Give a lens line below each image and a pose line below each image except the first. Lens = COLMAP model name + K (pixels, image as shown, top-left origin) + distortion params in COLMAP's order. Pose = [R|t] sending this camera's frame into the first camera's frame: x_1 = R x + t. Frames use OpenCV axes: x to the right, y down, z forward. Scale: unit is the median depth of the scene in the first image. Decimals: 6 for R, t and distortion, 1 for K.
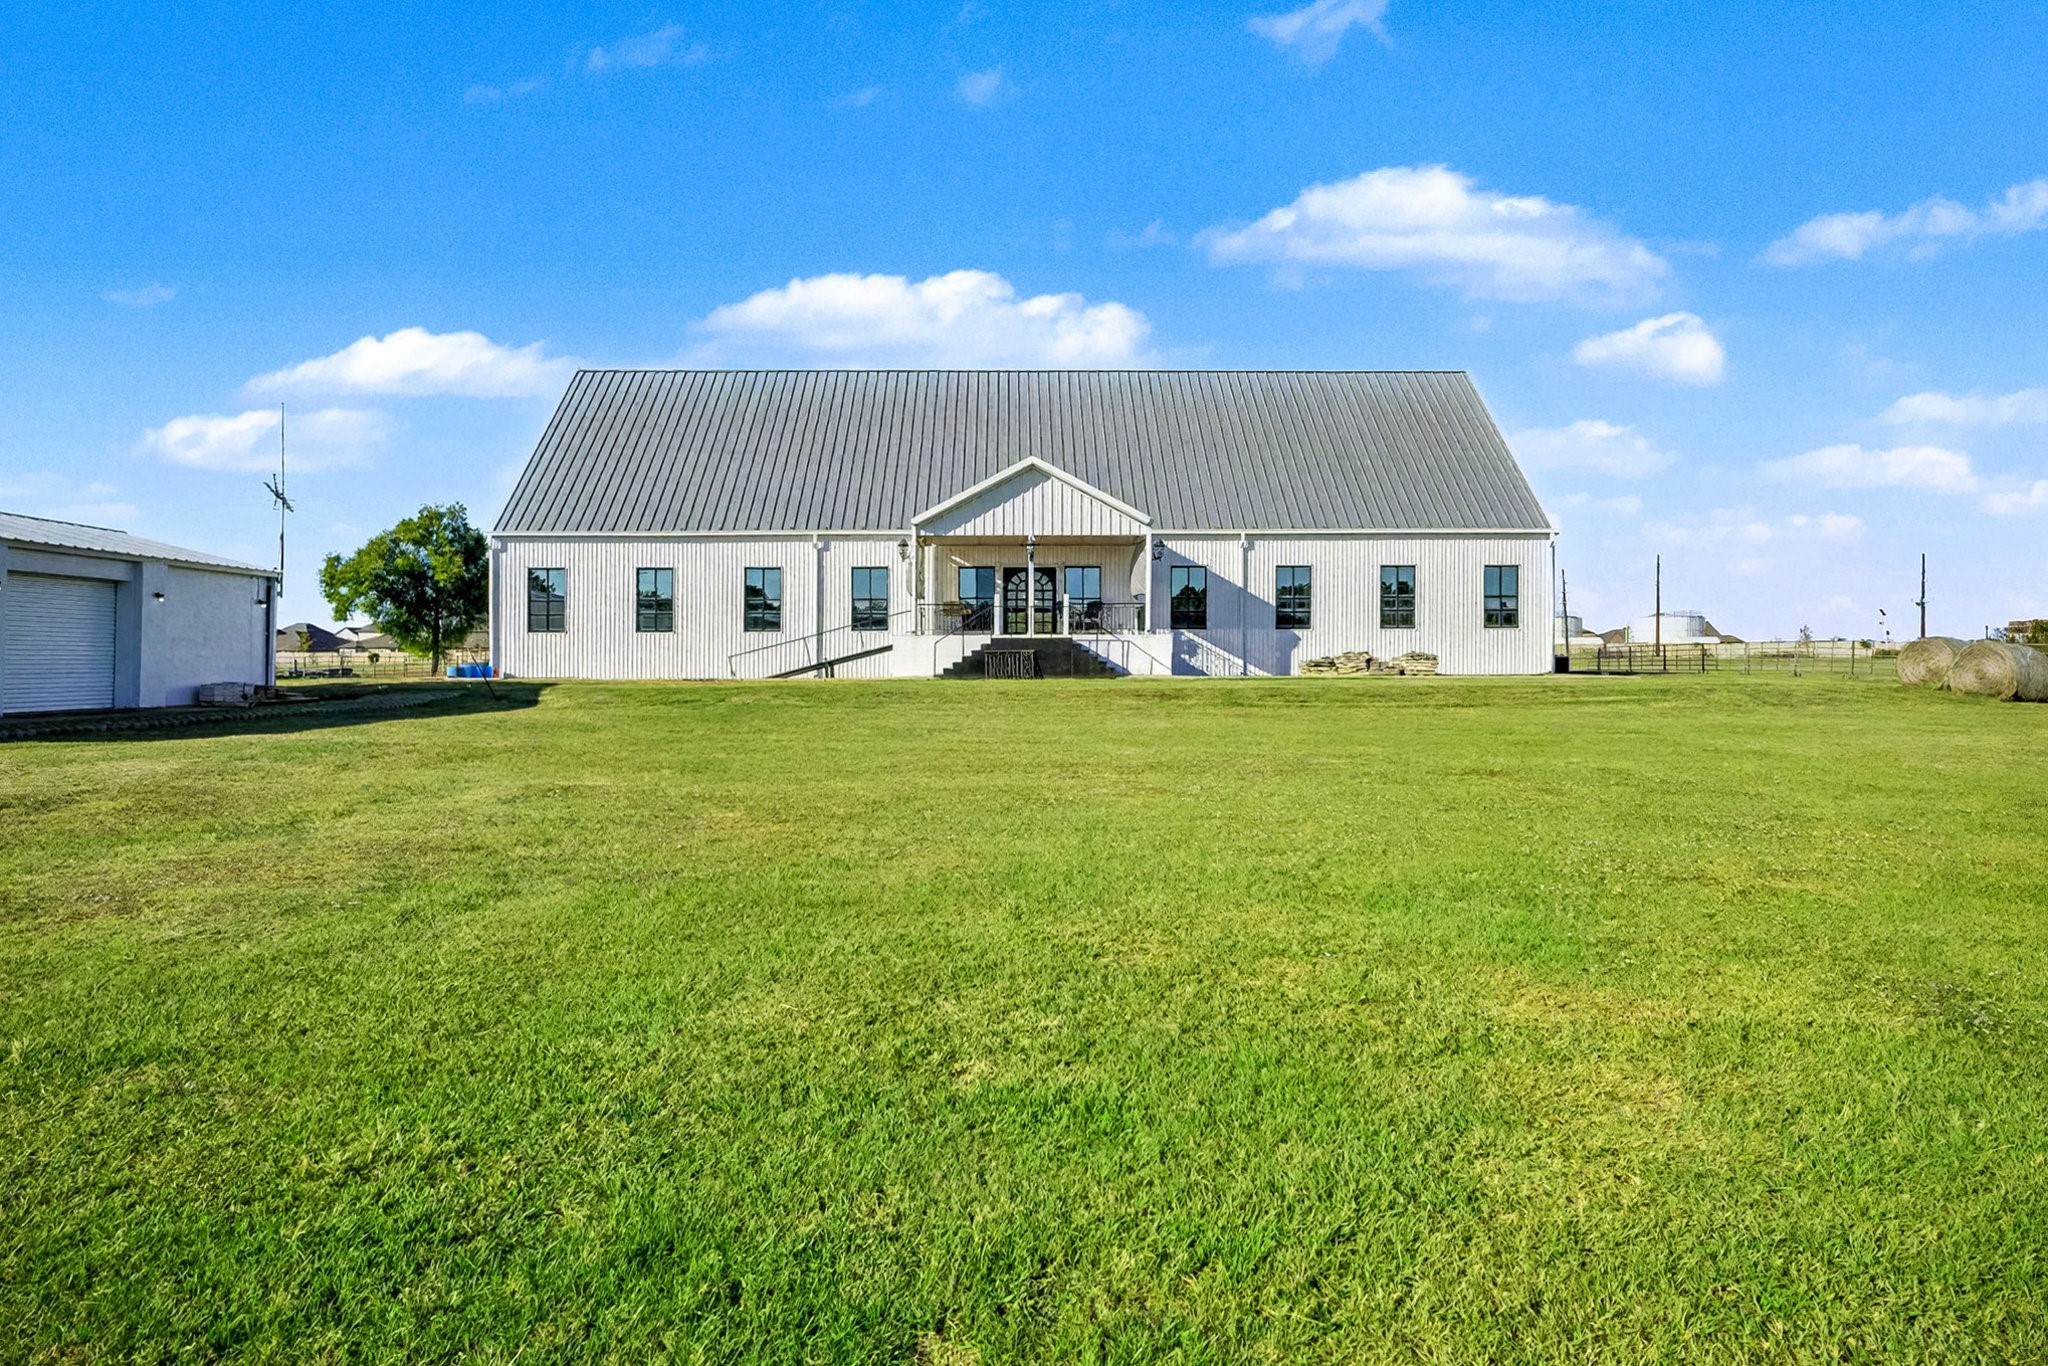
lens RADIAL K [[1073.0, 0, 1024.0], [0, 1073.0, 683.0], [0, 0, 1]] dist [0.001544, 0.000225]
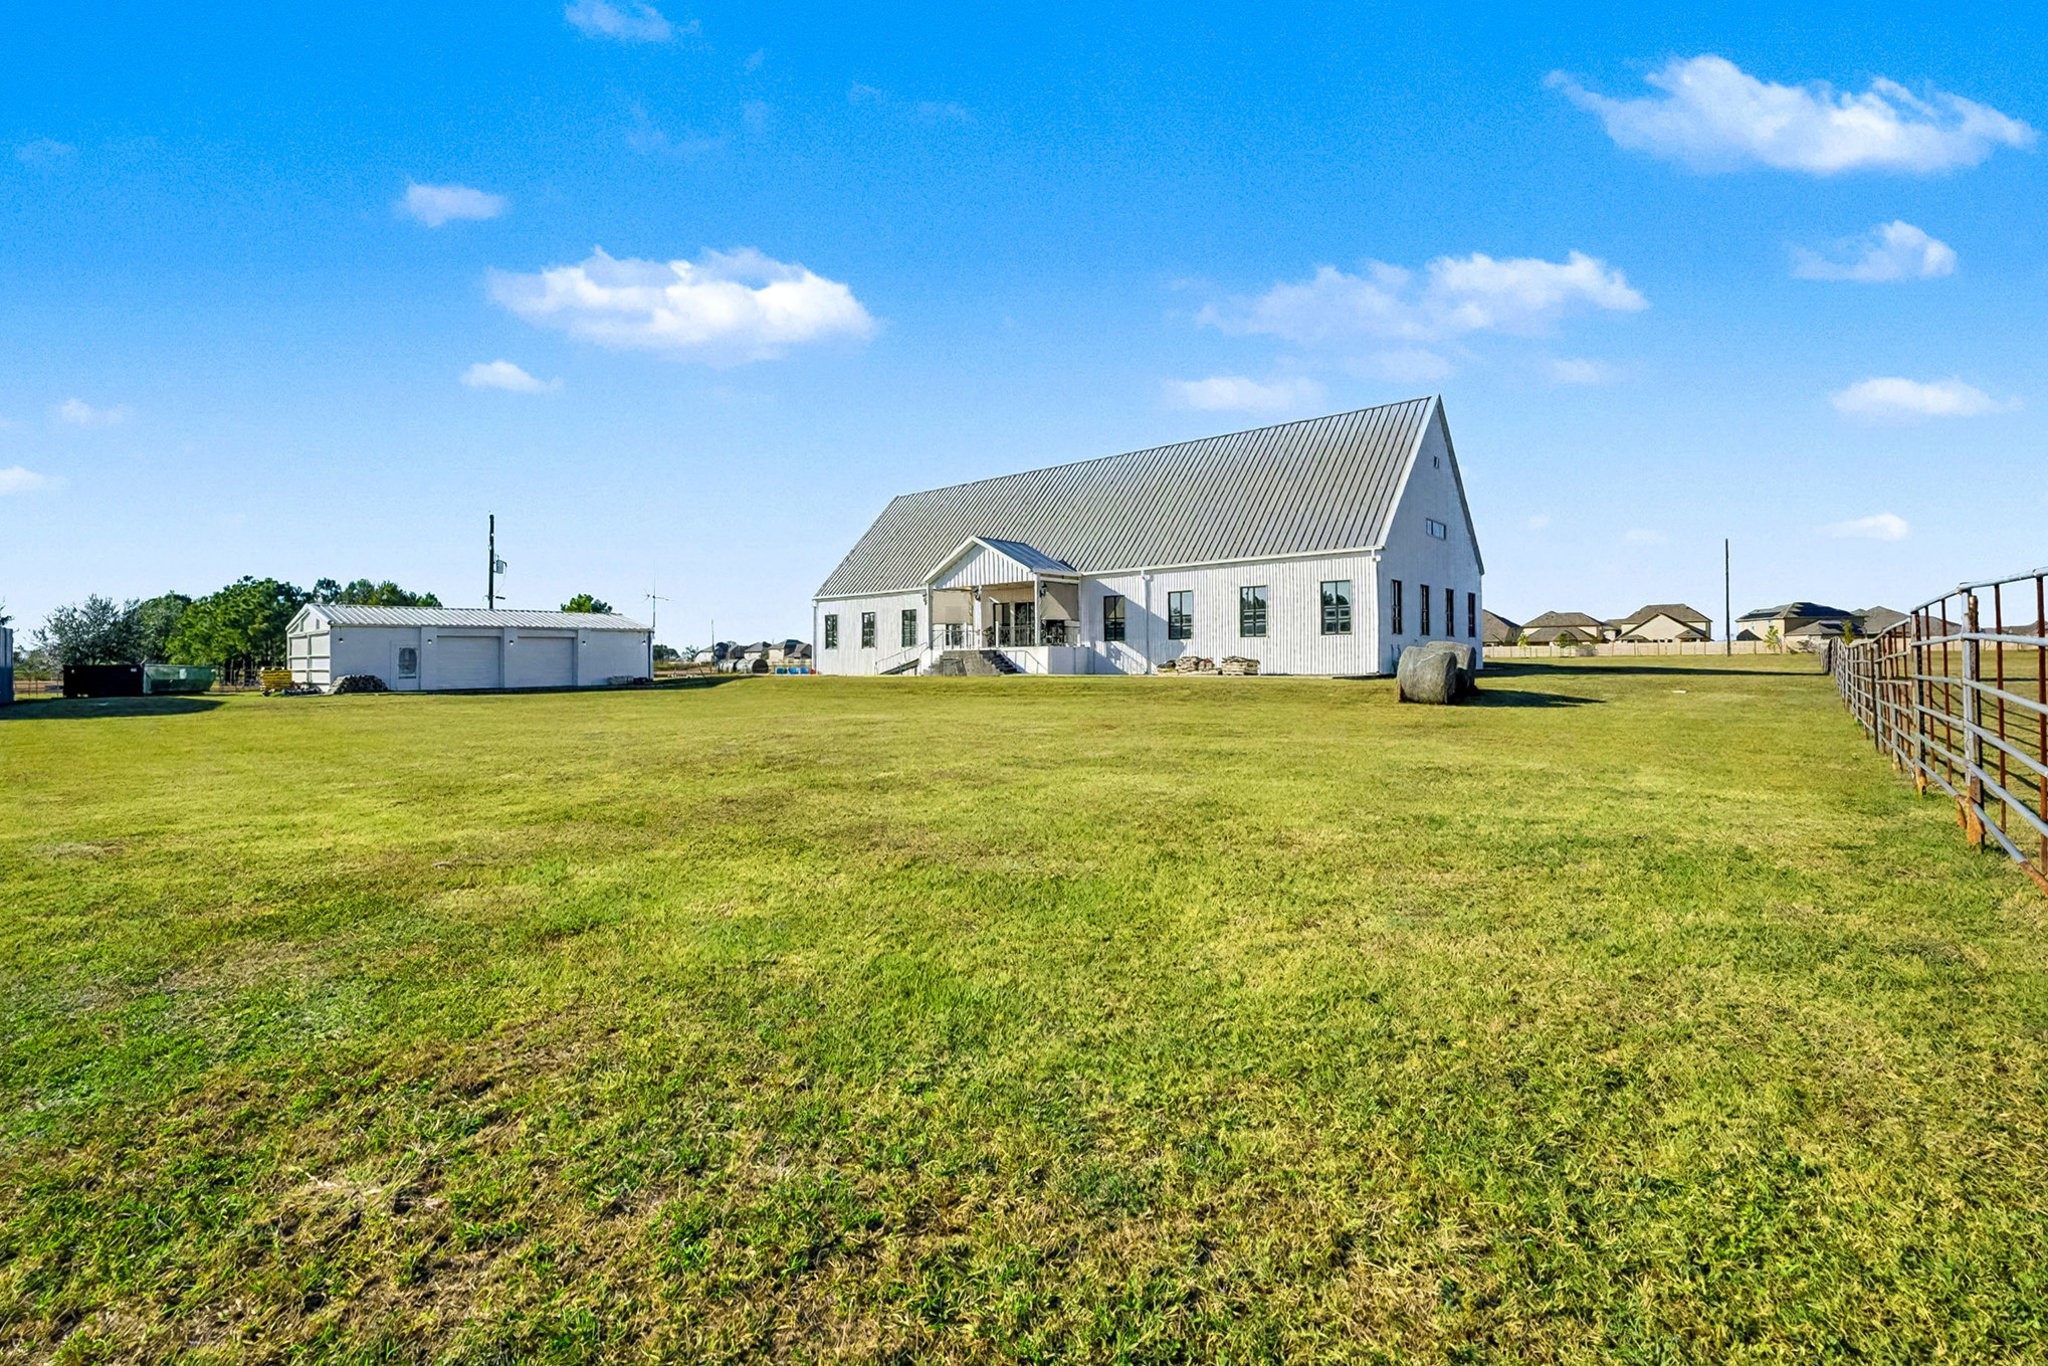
lens RADIAL K [[931.2, 0, 1036.1], [0, 931.2, 692.6], [0, 0, 1]] dist [-0.001186, -0.000129]
pose [[0.733124, 0.020853, -0.679776, 0.906076], [-0.007603, 0.999719, 0.022468, -0.008776], [0.680053, -0.011304, 0.733076, 0.036441]]
